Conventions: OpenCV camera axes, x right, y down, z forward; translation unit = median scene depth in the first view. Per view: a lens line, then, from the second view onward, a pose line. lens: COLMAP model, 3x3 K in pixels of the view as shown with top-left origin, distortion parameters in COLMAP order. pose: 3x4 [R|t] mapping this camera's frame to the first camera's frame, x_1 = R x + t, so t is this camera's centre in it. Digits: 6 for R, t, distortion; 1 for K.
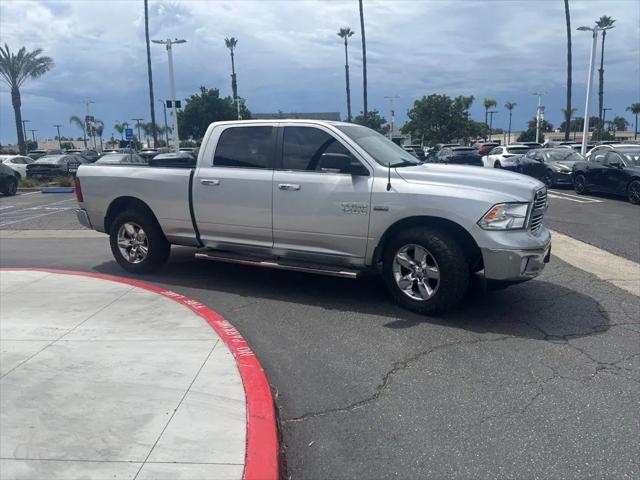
lens RADIAL K [[454.2, 0, 318.2], [0, 454.2, 233.7], [0, 0, 1]] dist [0.019388, -0.028173]
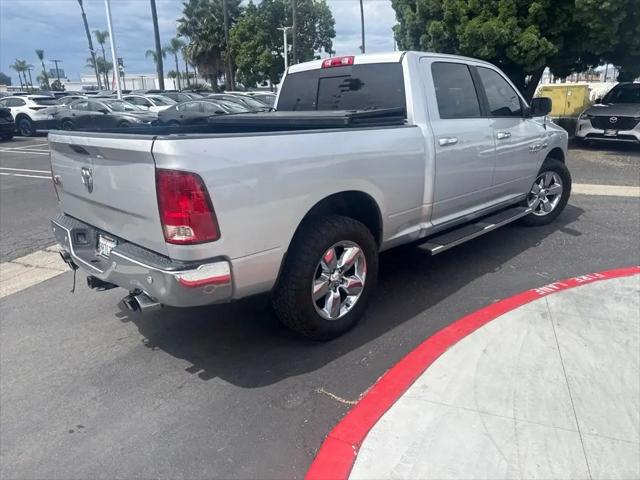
lens RADIAL K [[454.2, 0, 316.9], [0, 454.2, 235.1], [0, 0, 1]] dist [0.019388, -0.028173]
pose [[0.327079, -0.271451, 0.905170, -1.044234], [0.177031, 0.958499, 0.223474, -0.178600], [-0.928267, 0.087149, 0.361560, 1.009224]]
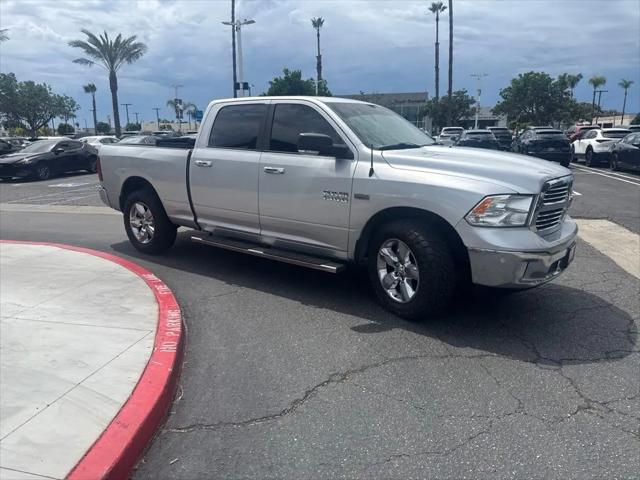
lens RADIAL K [[454.2, 0, 317.7], [0, 454.2, 238.8], [0, 0, 1]] dist [0.019388, -0.028173]
pose [[0.981966, 0.047894, -0.182892, 0.194989], [-0.039303, 0.997960, 0.050314, -0.012938], [0.184929, -0.042219, 0.981845, 0.097523]]
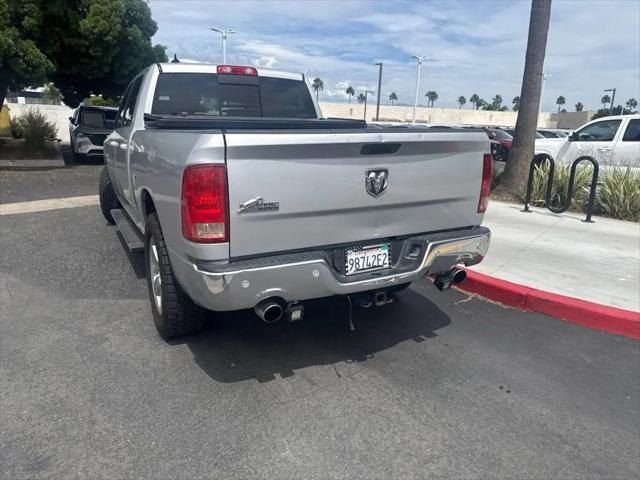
lens RADIAL K [[454.2, 0, 315.3], [0, 454.2, 236.9], [0, 0, 1]] dist [0.019388, -0.028173]
pose [[-0.806837, -0.155743, 0.569875, -0.849813], [0.079280, 0.927356, 0.365686, -0.298817], [-0.585430, 0.340229, -0.735878, 1.884460]]
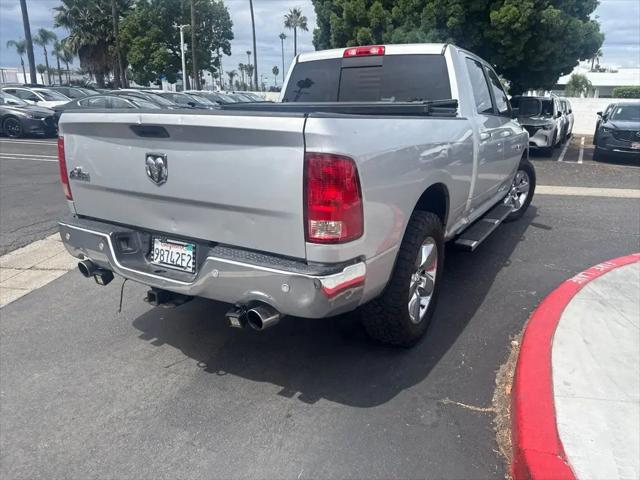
lens RADIAL K [[454.2, 0, 317.0], [0, 454.2, 234.4], [0, 0, 1]] dist [0.019388, -0.028173]
pose [[0.093675, -0.265633, 0.959513, -1.042165], [0.150444, 0.956460, 0.250100, -0.195483], [-0.984171, 0.120924, 0.129559, 1.259493]]
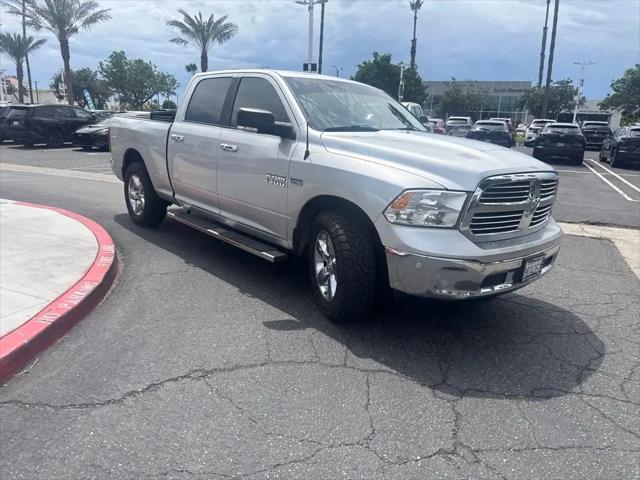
lens RADIAL K [[454.2, 0, 322.8], [0, 454.2, 242.1], [0, 0, 1]] dist [0.019388, -0.028173]
pose [[0.927571, 0.142319, -0.345483, 0.422582], [-0.114502, 0.988403, 0.099742, -0.030258], [0.355671, -0.052960, 0.933109, 0.228238]]
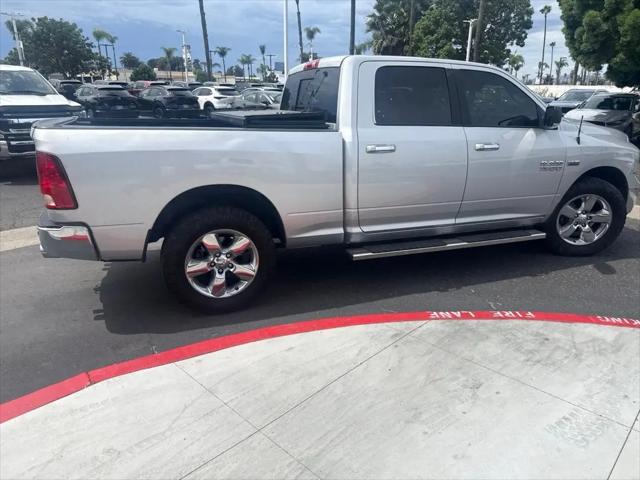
lens RADIAL K [[454.2, 0, 316.7], [0, 454.2, 240.7], [0, 0, 1]] dist [0.019388, -0.028173]
pose [[0.681910, -0.213310, 0.699641, -0.870134], [0.111562, 0.975671, 0.188732, -0.124808], [-0.722878, -0.050645, 0.689117, 0.627872]]
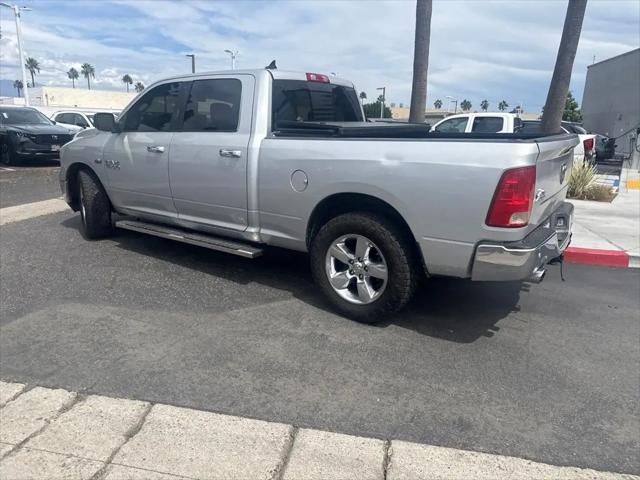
lens RADIAL K [[454.2, 0, 315.2], [0, 454.2, 234.6], [0, 0, 1]] dist [0.019388, -0.028173]
pose [[-0.984930, -0.059163, 0.162518, -0.364993], [0.010567, 0.917330, 0.397987, -0.362056], [-0.172628, 0.393707, -0.902881, 2.183831]]
